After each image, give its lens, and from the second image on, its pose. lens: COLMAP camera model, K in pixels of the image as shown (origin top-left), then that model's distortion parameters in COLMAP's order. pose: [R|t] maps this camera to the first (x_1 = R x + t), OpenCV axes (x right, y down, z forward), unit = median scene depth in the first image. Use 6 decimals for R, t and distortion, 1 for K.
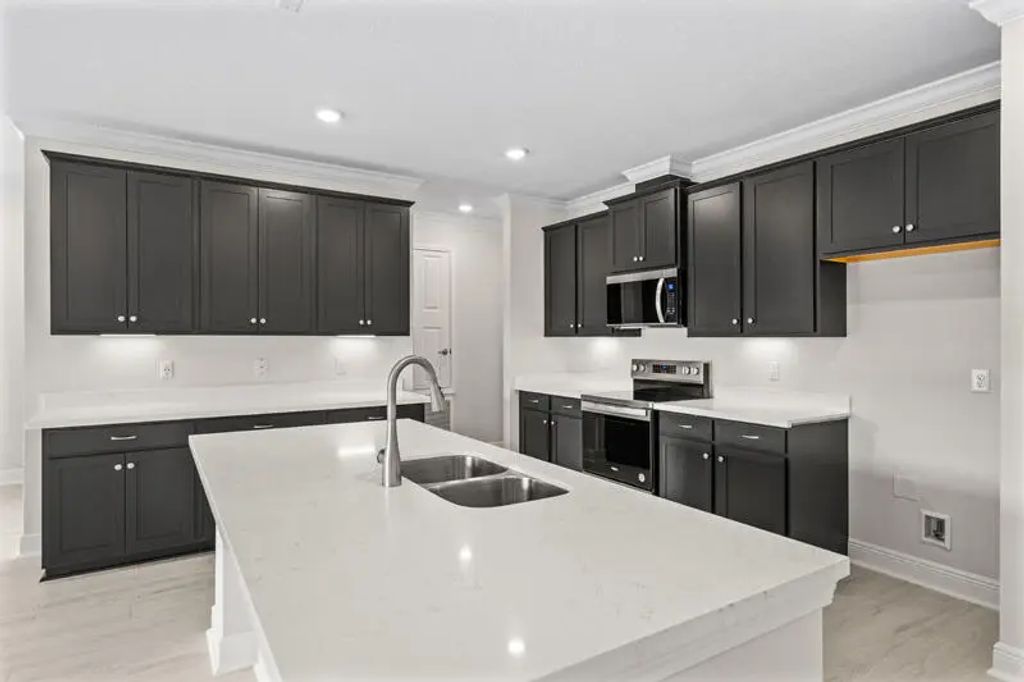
lens RADIAL K [[573.9, 0, 493.0], [0, 573.9, 335.6], [0, 0, 1]] dist [-0.001230, -0.000073]
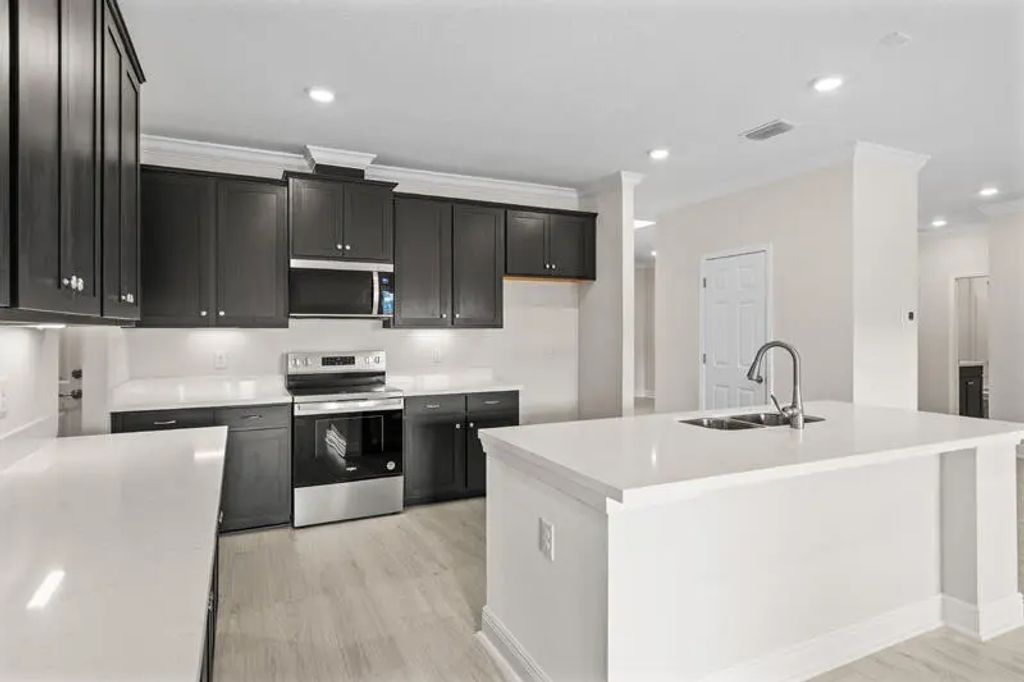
lens RADIAL K [[573.9, 0, 493.0], [0, 573.9, 335.6], [0, 0, 1]] dist [-0.001230, -0.000073]
pose [[0.138102, -0.012116, 0.990344, -0.712599], [-0.001394, 0.999922, 0.012428, 0.002239], [-0.990417, -0.003097, 0.138074, 0.658666]]
